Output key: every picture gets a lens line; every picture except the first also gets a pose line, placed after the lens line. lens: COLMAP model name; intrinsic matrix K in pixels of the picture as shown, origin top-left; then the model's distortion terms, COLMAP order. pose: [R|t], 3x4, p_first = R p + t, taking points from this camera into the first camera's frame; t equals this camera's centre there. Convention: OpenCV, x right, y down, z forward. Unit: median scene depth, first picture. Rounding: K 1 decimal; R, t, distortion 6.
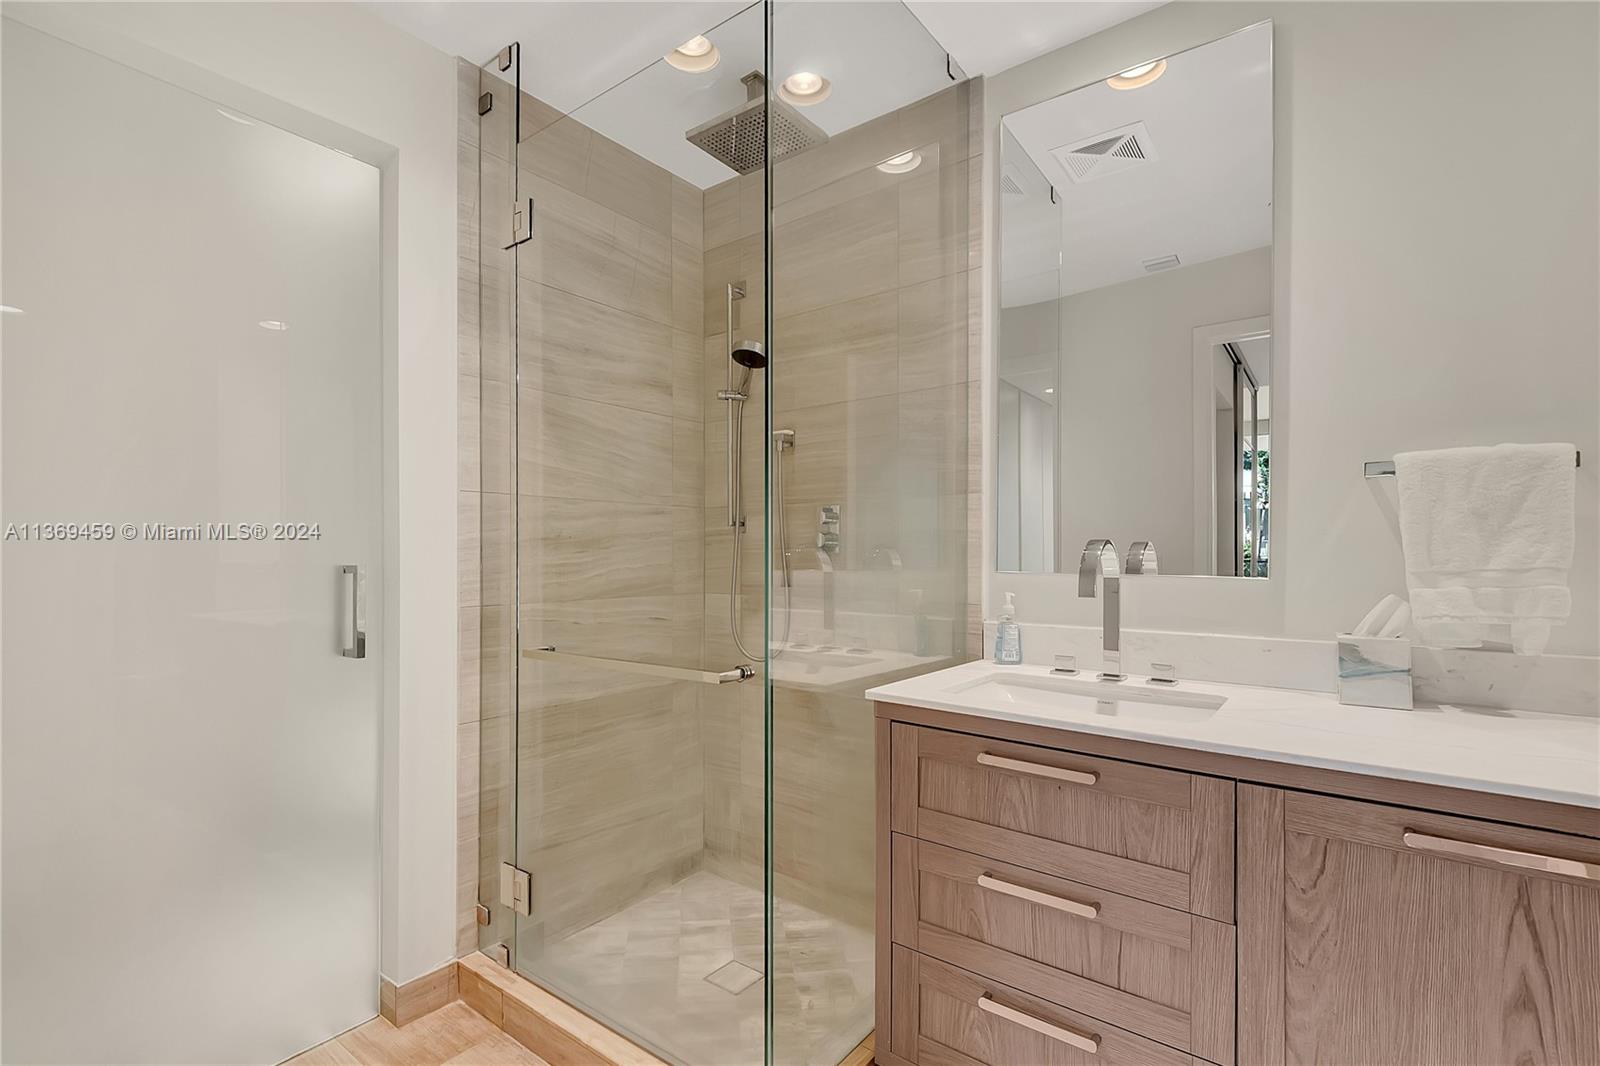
lens RADIAL K [[728.8, 0, 805.2], [0, 728.8, 557.6], [0, 0, 1]] dist [0.001867, 0.000243]
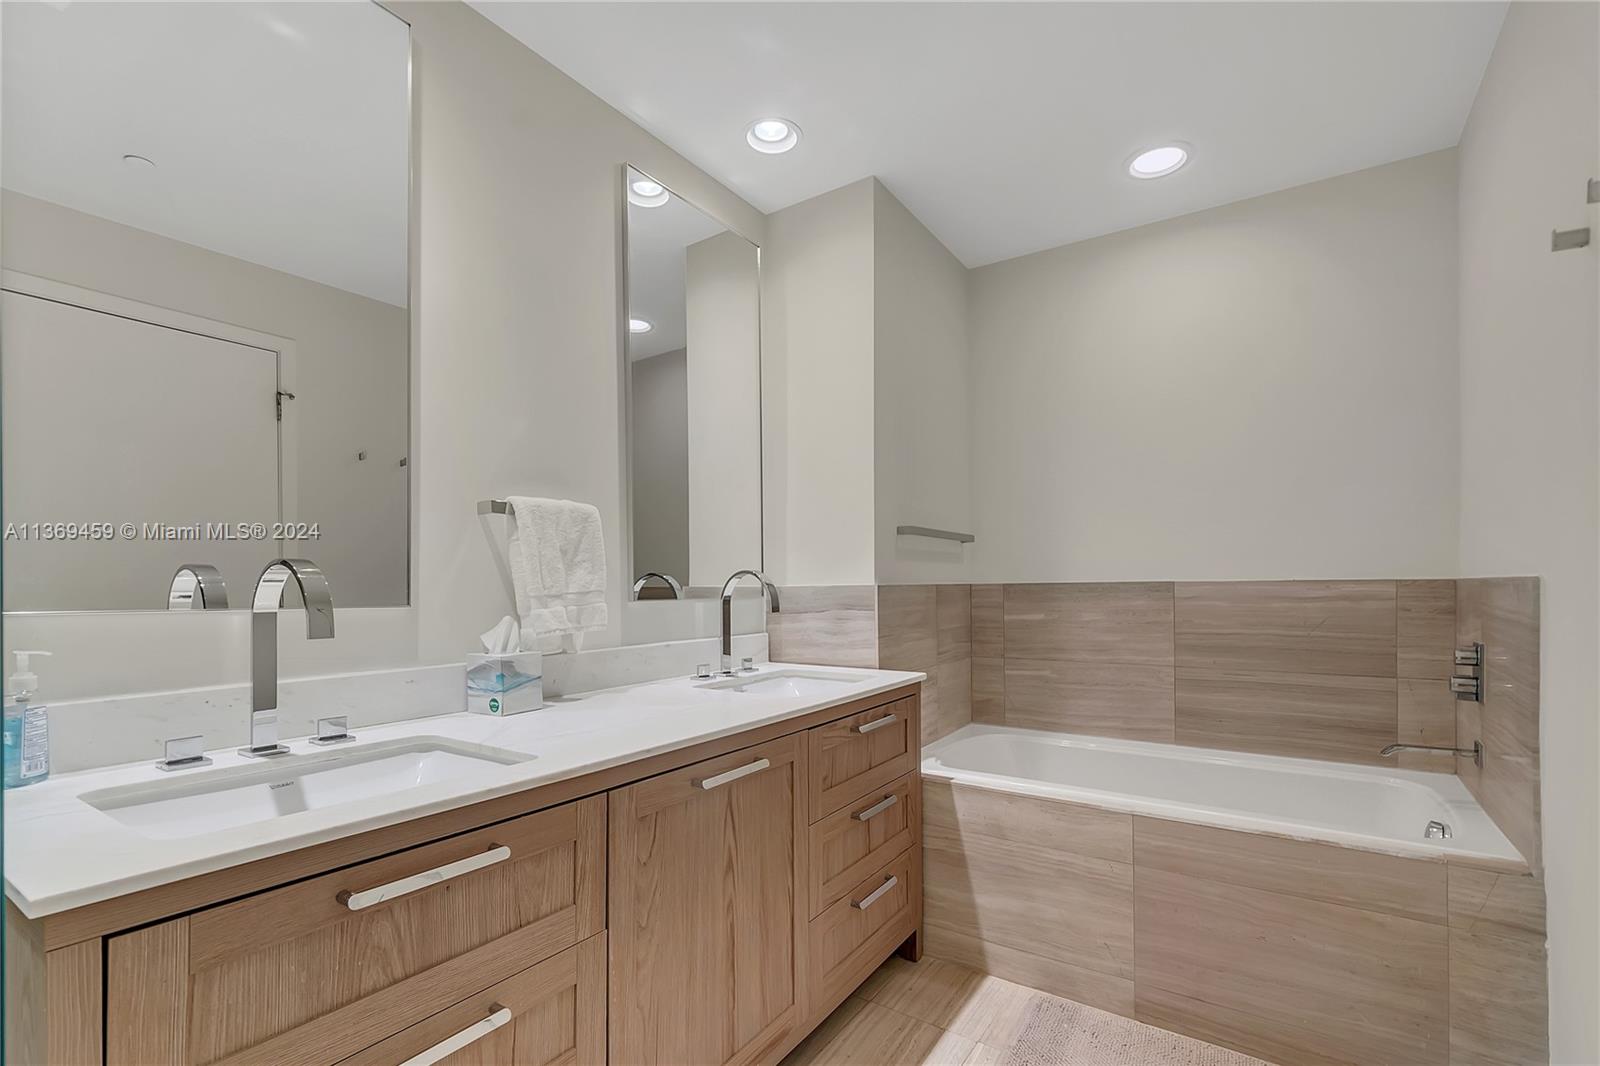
lens RADIAL K [[707.1, 0, 799.7], [0, 707.1, 578.8], [0, 0, 1]] dist [0.000340, -0.000056]
pose [[-0.049330, 0.013104, 0.998697, -0.381868], [0.008161, 0.999886, -0.012716, 0.010578], [-0.998749, 0.007524, -0.049431, 0.646456]]
